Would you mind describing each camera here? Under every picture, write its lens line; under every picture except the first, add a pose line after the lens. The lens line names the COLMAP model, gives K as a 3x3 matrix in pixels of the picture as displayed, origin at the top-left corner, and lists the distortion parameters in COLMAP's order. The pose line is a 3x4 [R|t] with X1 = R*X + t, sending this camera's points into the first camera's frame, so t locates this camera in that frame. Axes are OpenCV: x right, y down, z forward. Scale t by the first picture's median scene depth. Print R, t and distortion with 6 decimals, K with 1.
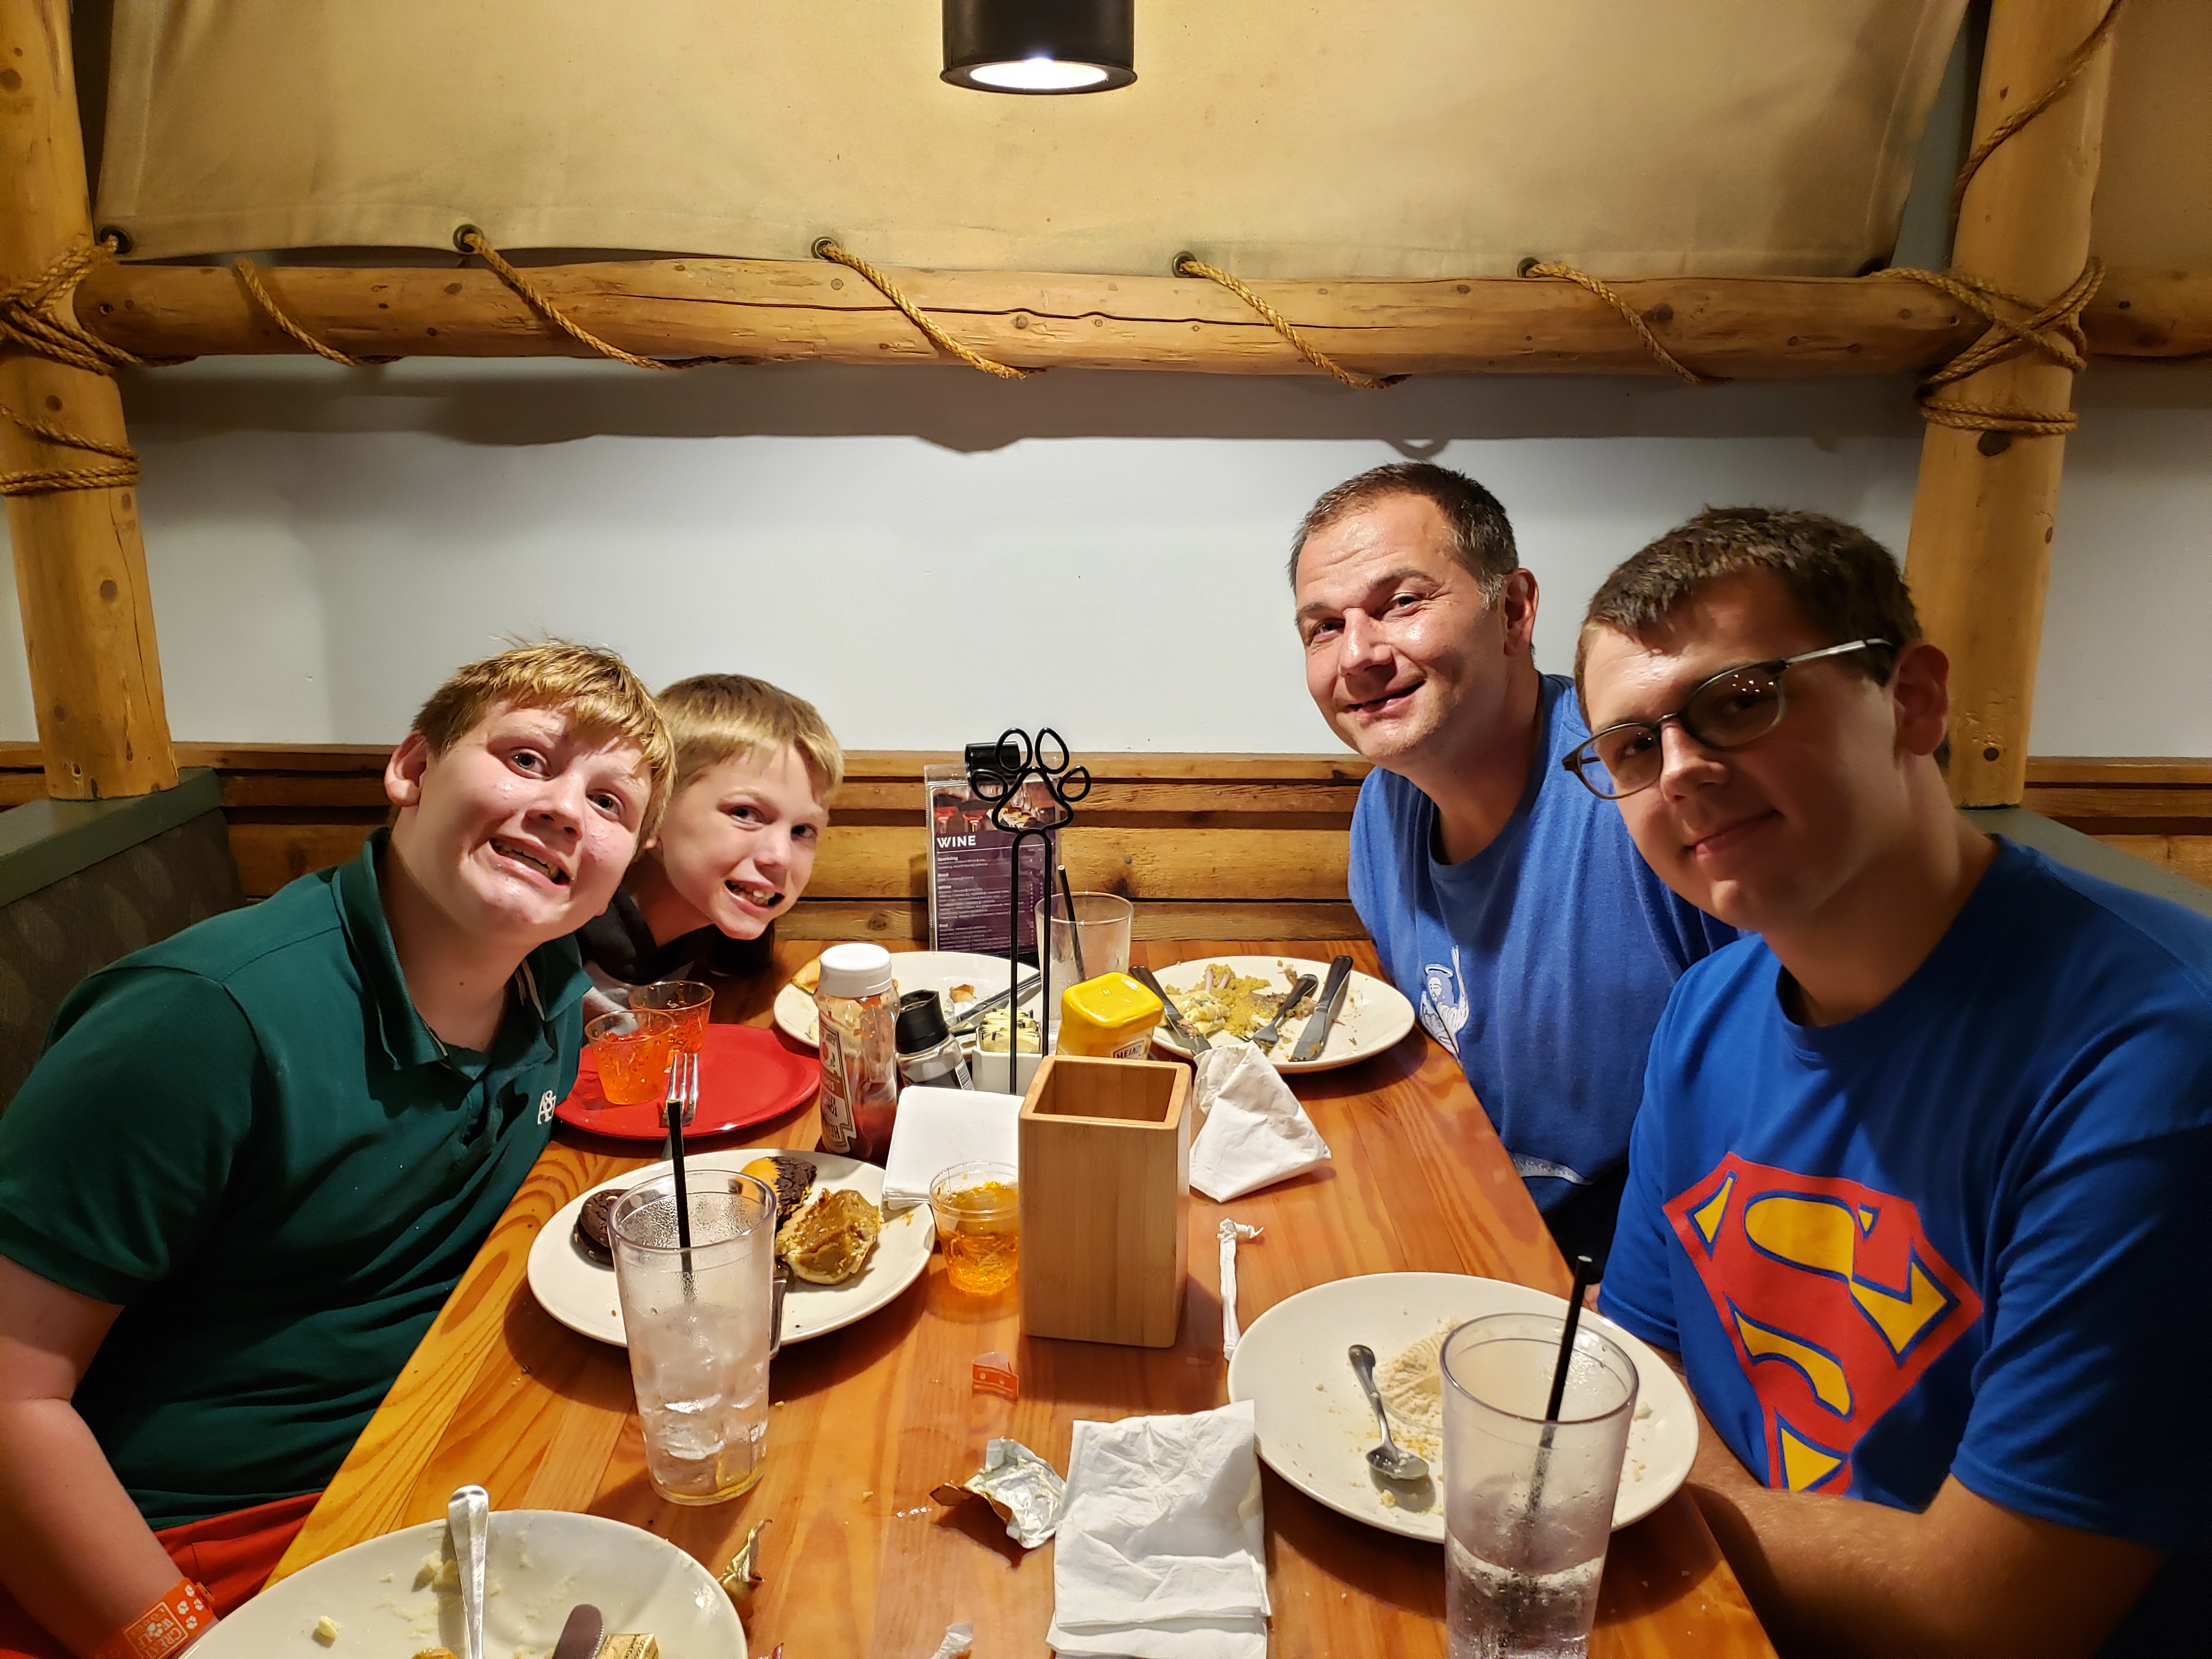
lens RADIAL K [[1716.8, 0, 1106.0], [0, 1716.8, 829.5], [0, 0, 1]] dist [-0.028748, 0.003634]
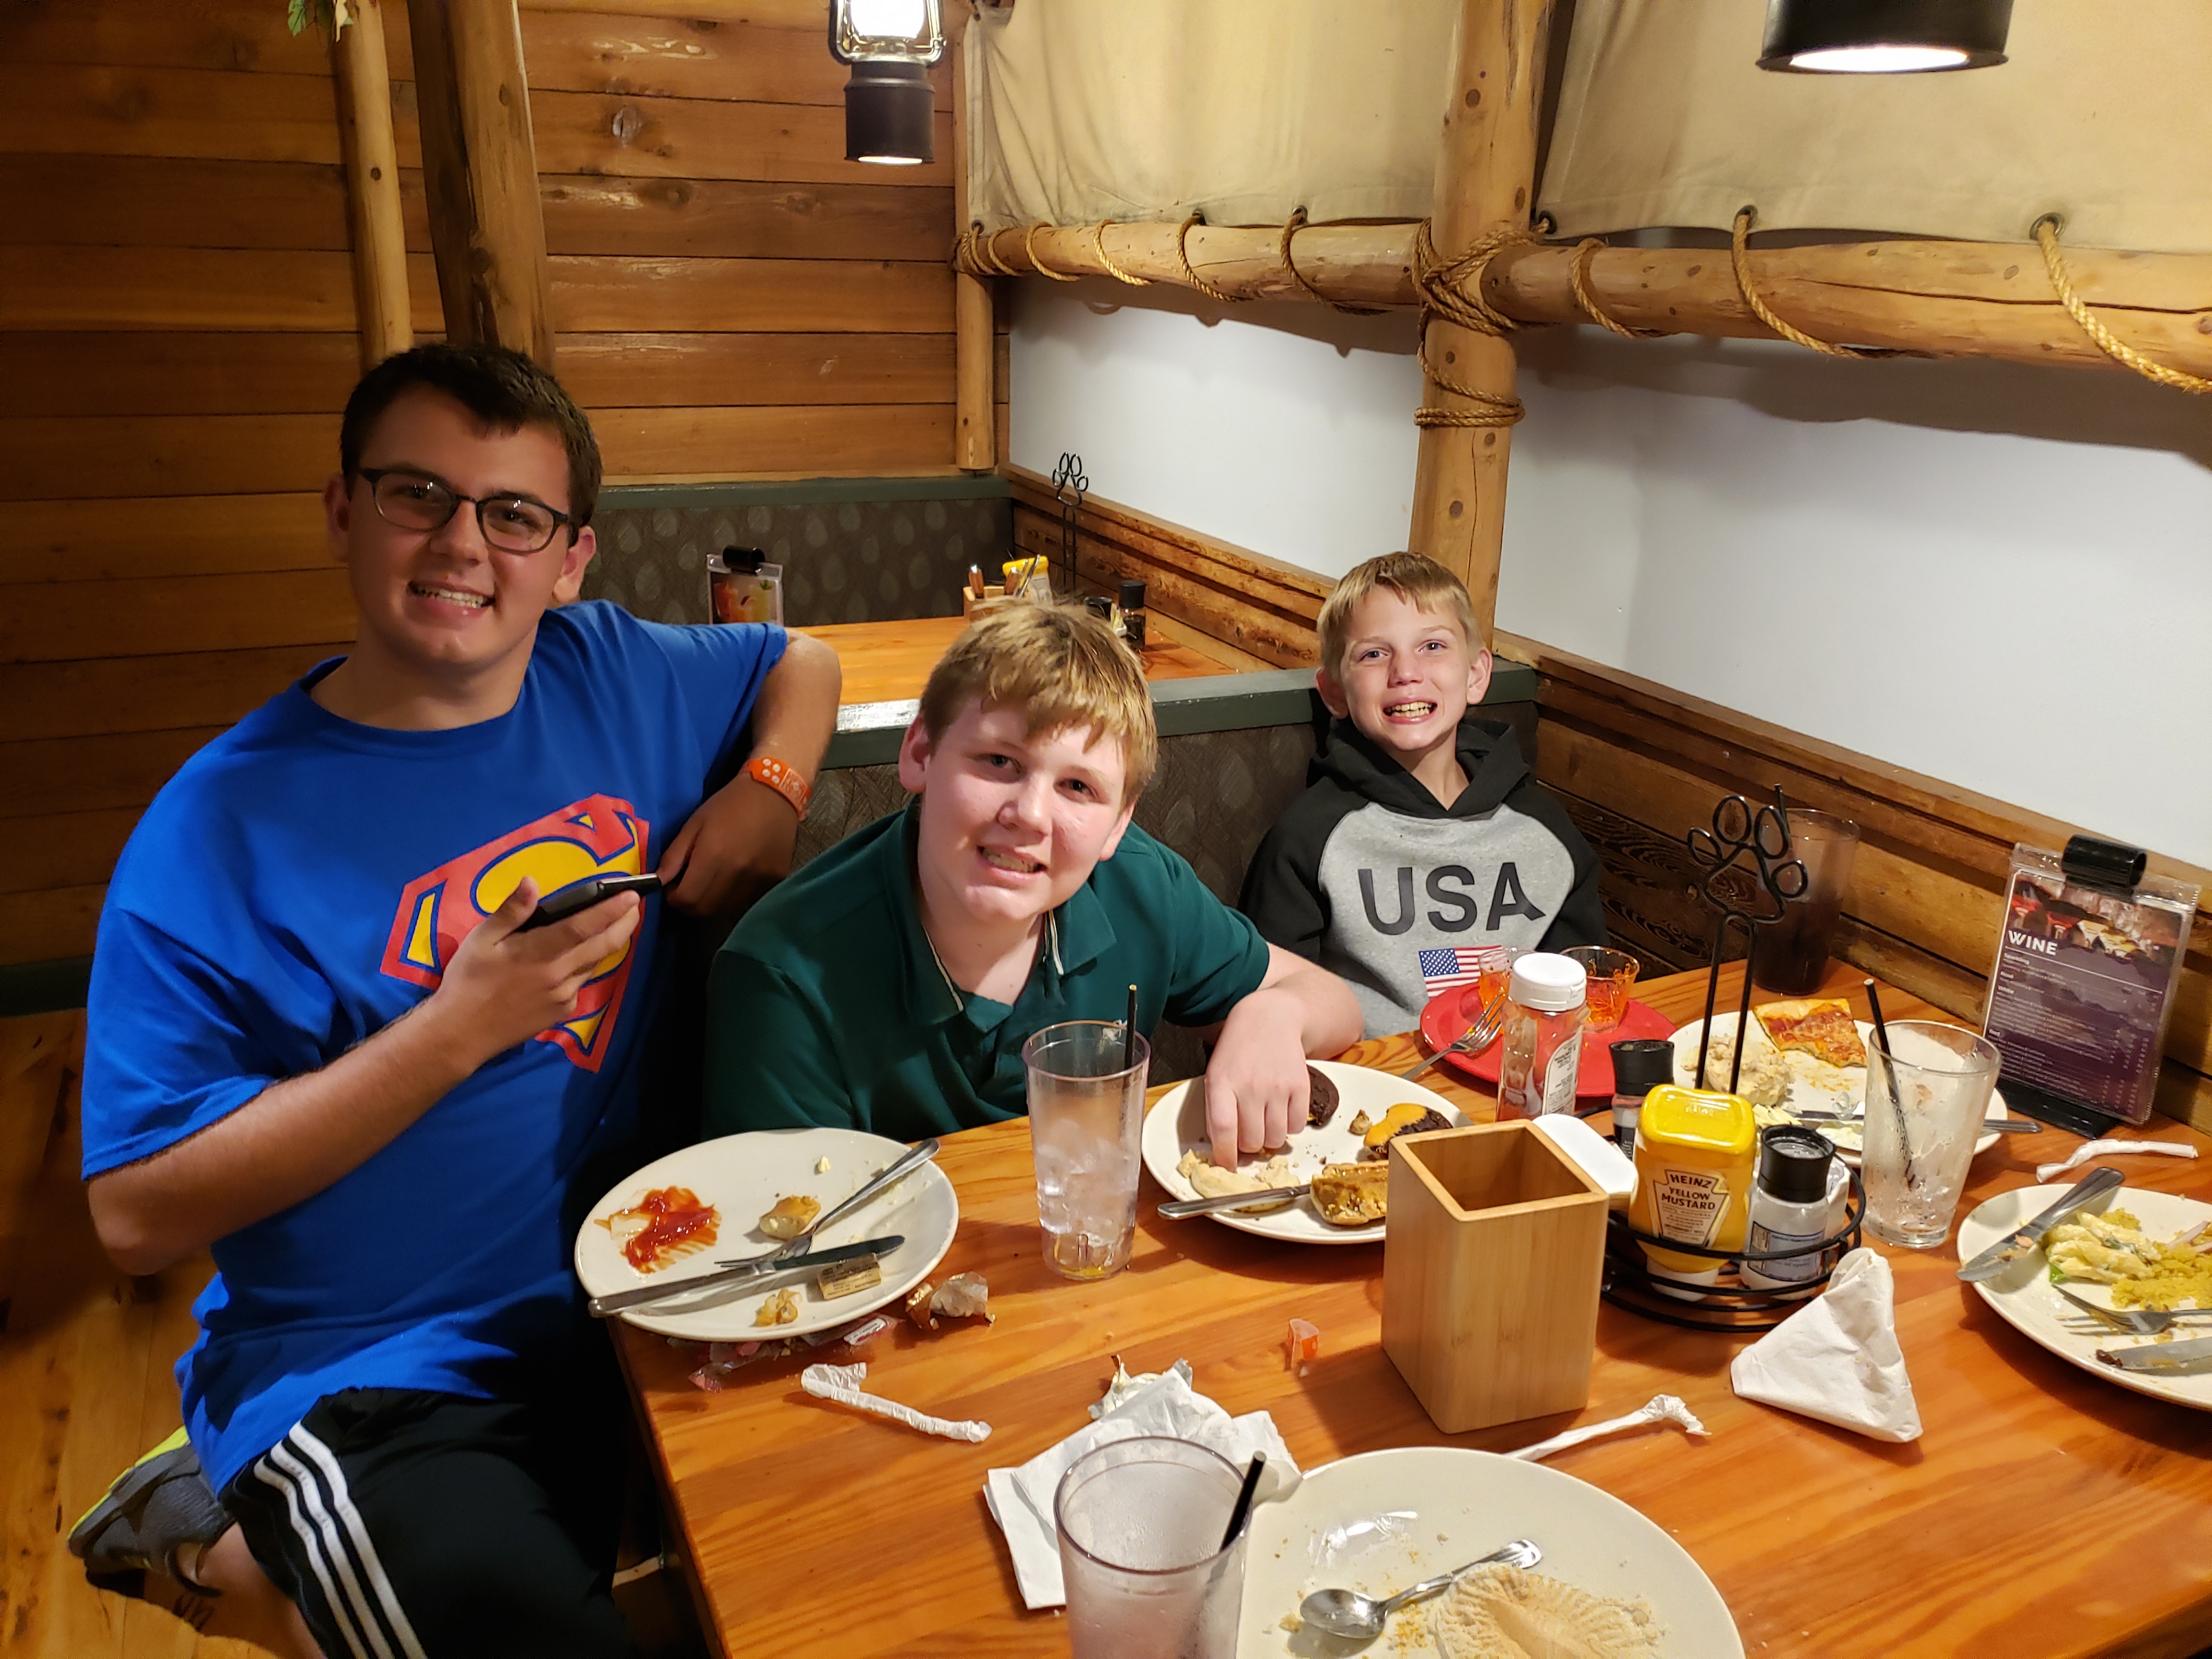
lens RADIAL K [[1670.7, 0, 1106.0], [0, 1670.7, 829.5], [0, 0, 1]] dist [-0.010038, 0.008532]
pose [[0.400689, 0.297379, -0.866611, 0.458979], [-0.243014, 0.946478, 0.212424, -0.118248], [0.883398, 0.125482, 0.451510, 0.249728]]
